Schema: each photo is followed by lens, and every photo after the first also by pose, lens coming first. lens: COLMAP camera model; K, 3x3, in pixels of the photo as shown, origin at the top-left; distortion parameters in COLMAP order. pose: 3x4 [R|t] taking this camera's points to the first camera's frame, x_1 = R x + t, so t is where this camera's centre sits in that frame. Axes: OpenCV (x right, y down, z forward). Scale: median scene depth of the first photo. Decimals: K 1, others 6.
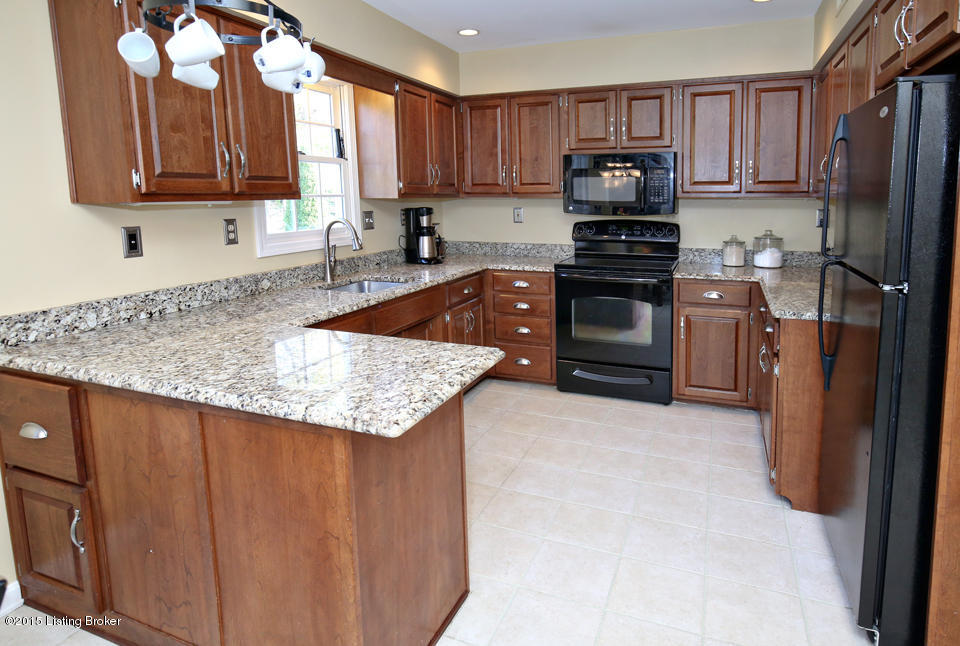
lens RADIAL K [[568.2, 0, 483.7], [0, 568.2, 320.8], [0, 0, 1]] dist [-0.024609, 0.000268]
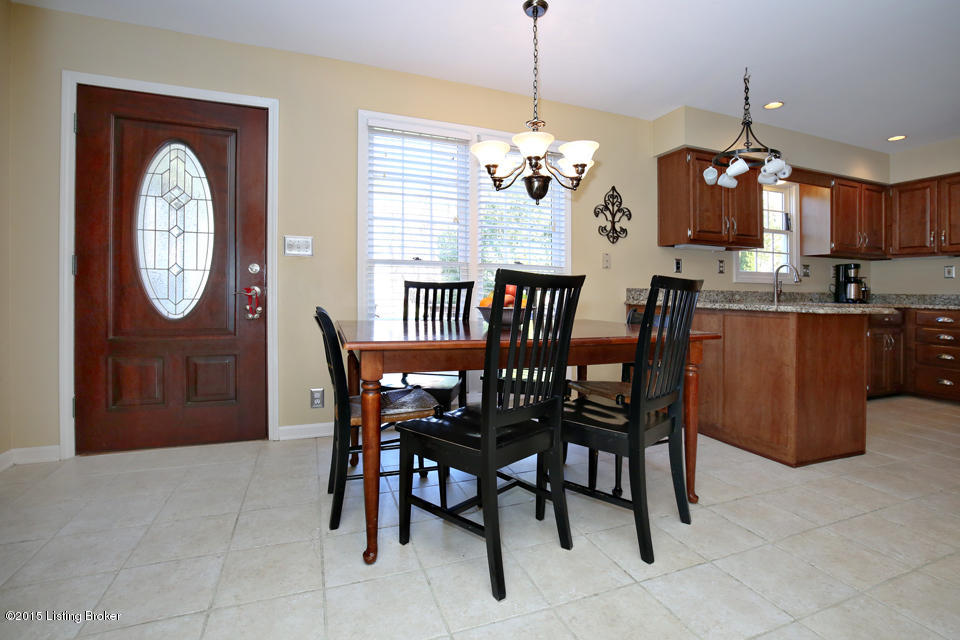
lens RADIAL K [[448.6, 0, 510.3], [0, 448.6, 296.8], [0, 0, 1]] dist [-0.027808, 0.002020]
pose [[0.714922, 0.017294, -0.698991, 0.055683], [-0.157164, 0.978087, -0.136547, 0.168343], [0.681312, 0.207477, 0.701974, -0.325147]]
